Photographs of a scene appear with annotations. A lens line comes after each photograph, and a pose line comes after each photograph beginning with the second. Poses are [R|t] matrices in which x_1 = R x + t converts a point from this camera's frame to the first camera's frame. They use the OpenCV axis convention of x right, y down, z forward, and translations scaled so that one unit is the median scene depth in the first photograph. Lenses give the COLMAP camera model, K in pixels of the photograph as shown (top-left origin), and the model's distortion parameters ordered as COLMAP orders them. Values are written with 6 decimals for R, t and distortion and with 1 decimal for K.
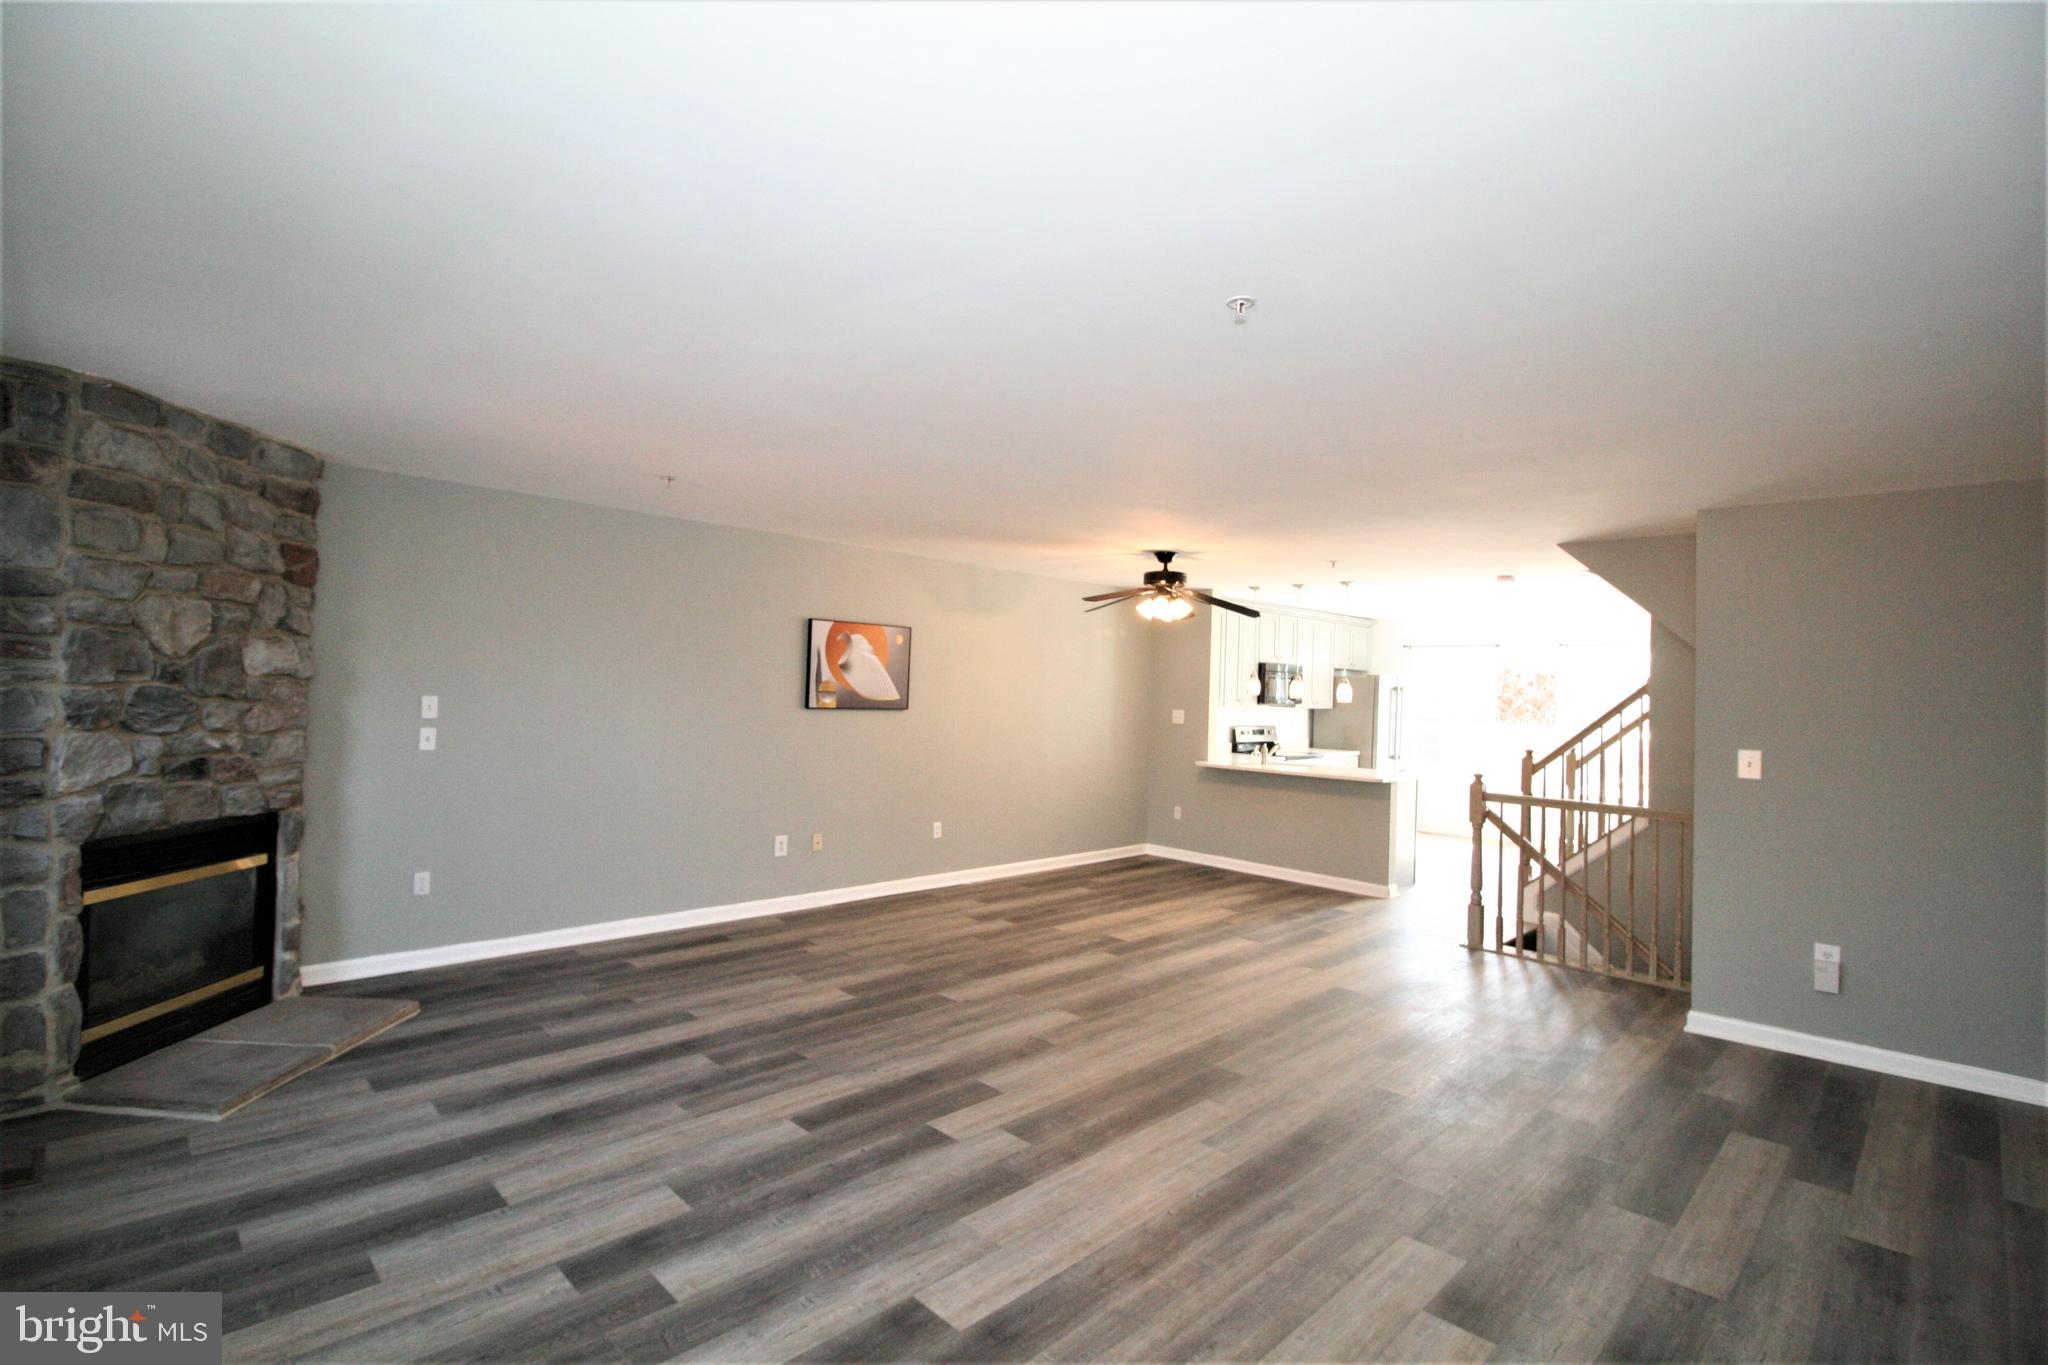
lens RADIAL K [[950.6, 0, 1020.9], [0, 950.6, 684.4], [0, 0, 1]] dist [-0.002416, -0.010360]
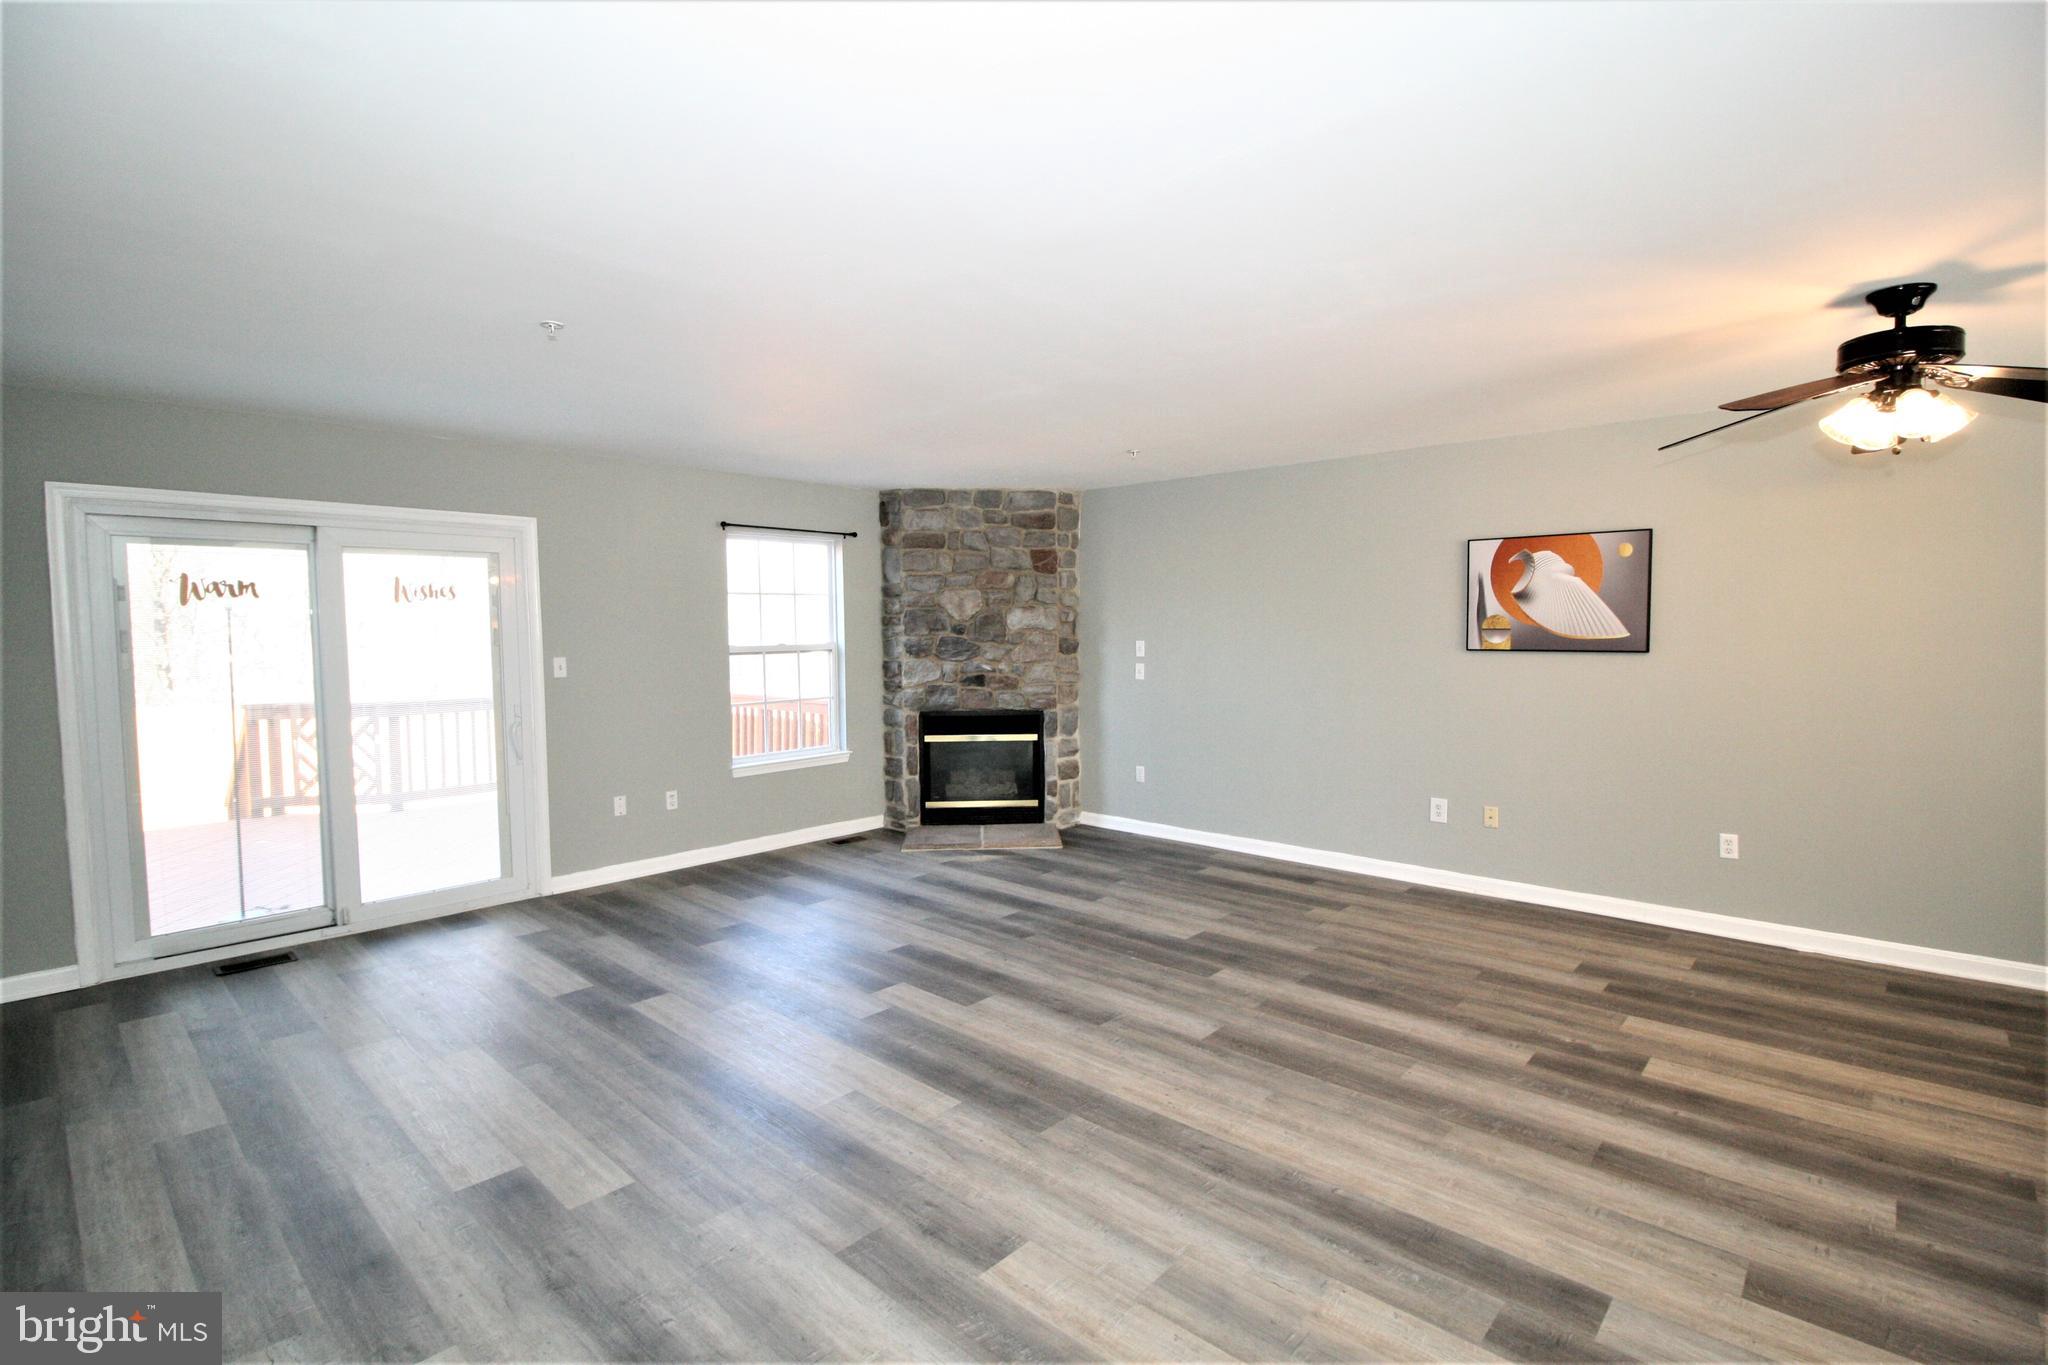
lens RADIAL K [[950.6, 0, 1022.0], [0, 950.6, 686.8], [0, 0, 1]] dist [-0.002416, -0.010360]
pose [[0.043567, 0.032051, -0.998536, 0.893953], [0.015342, 0.999346, 0.032747, 0.037073], [0.998933, -0.016746, 0.043047, 0.891516]]
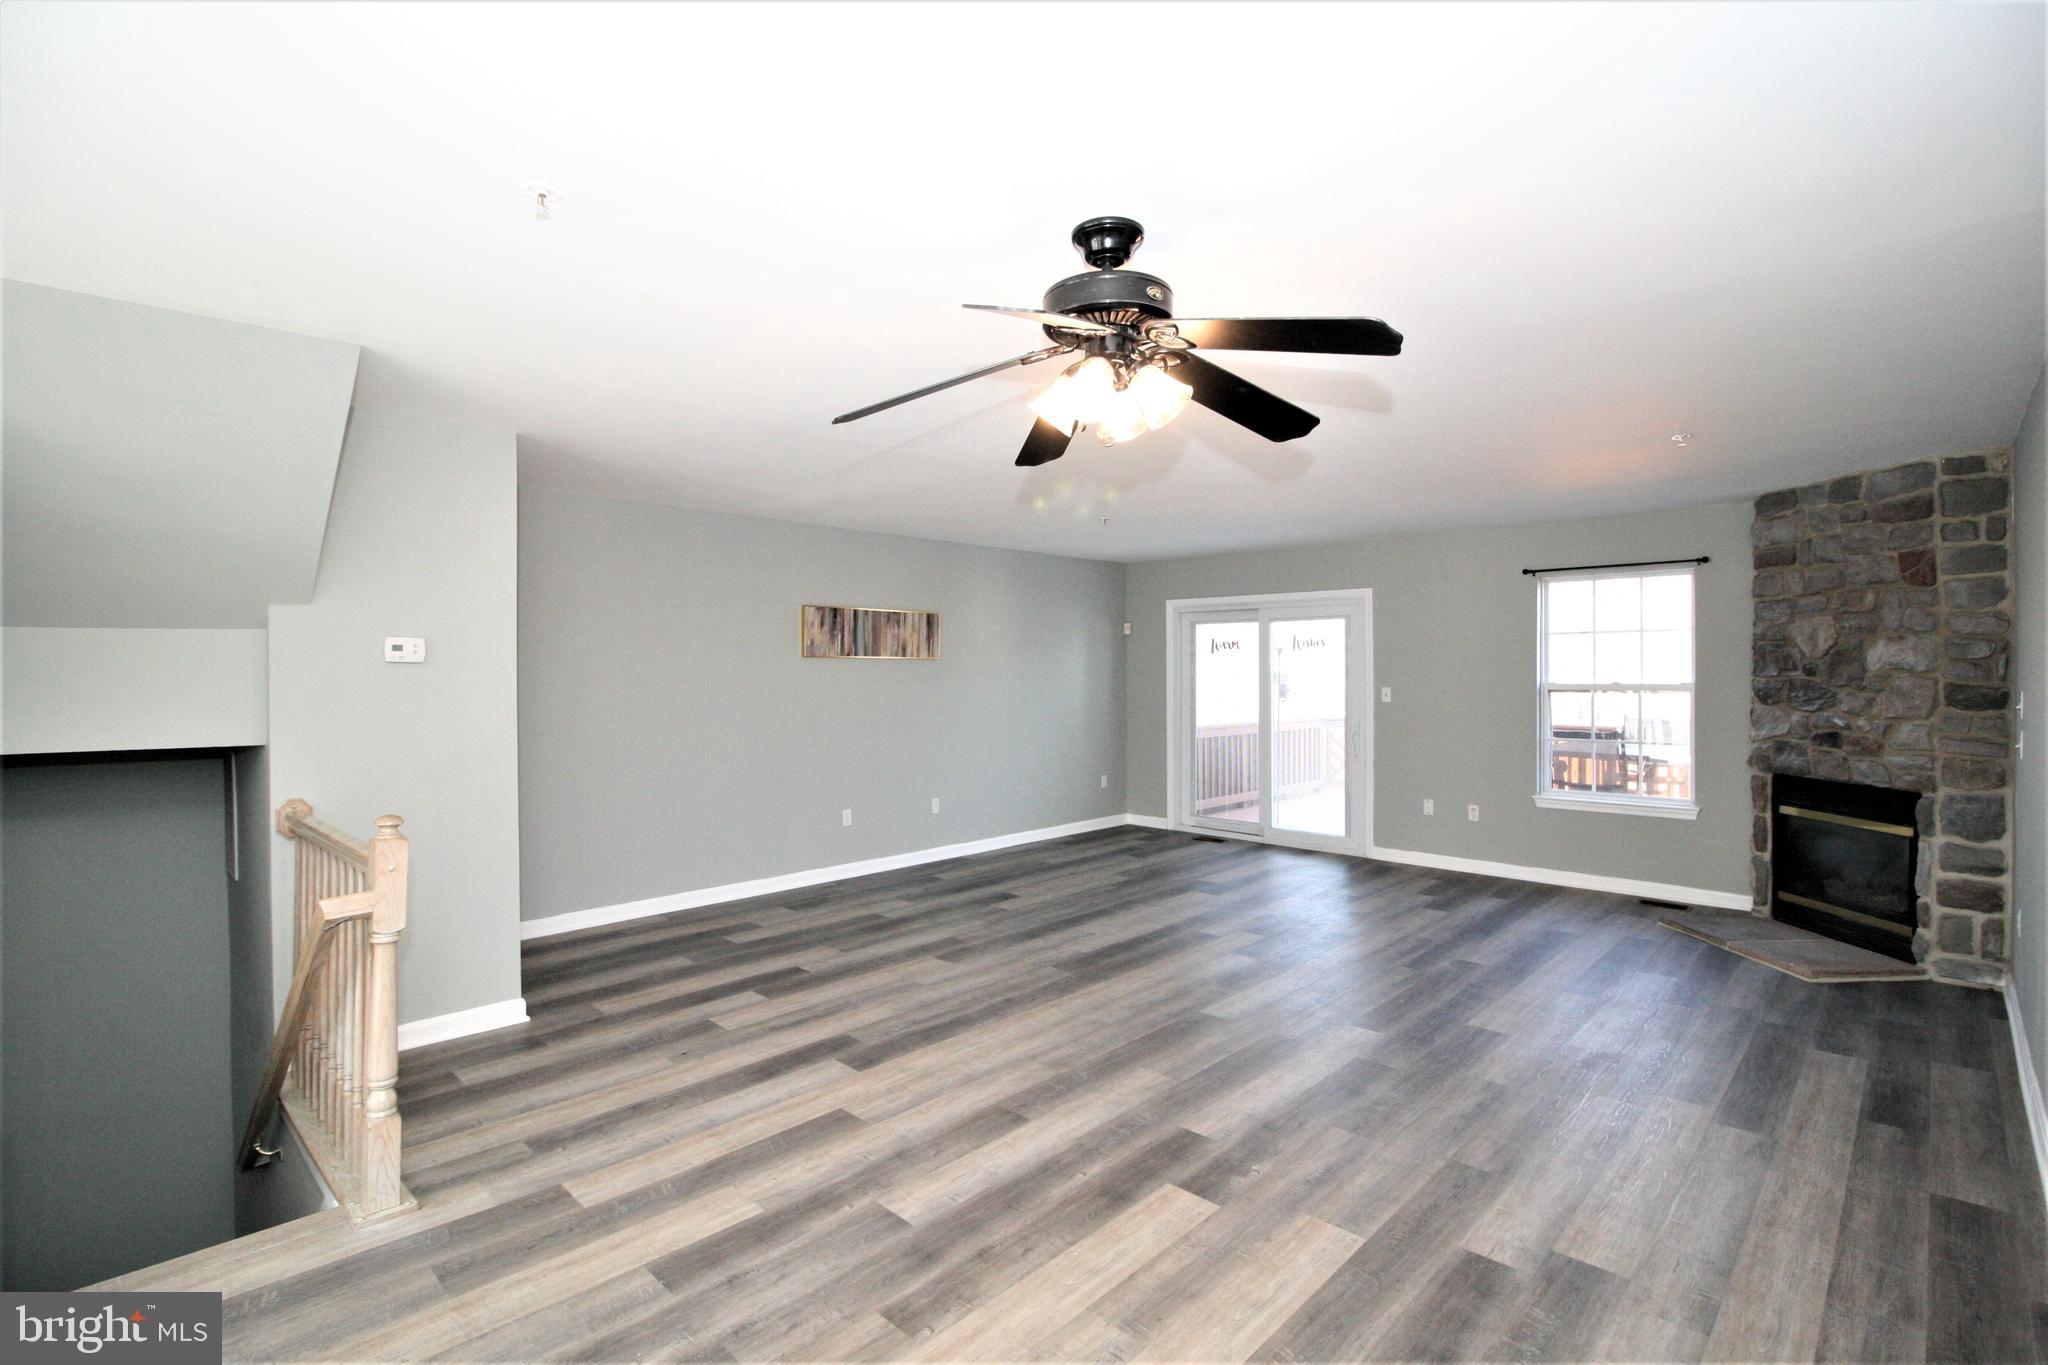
lens RADIAL K [[950.6, 0, 1011.0], [0, 950.6, 680.1], [0, 0, 1]] dist [-0.002416, -0.010360]
pose [[-0.999474, -0.030501, -0.011004, 0.290577], [-0.030538, 0.999529, 0.003175, 0.031769], [0.010902, 0.003509, -0.999934, 2.083872]]
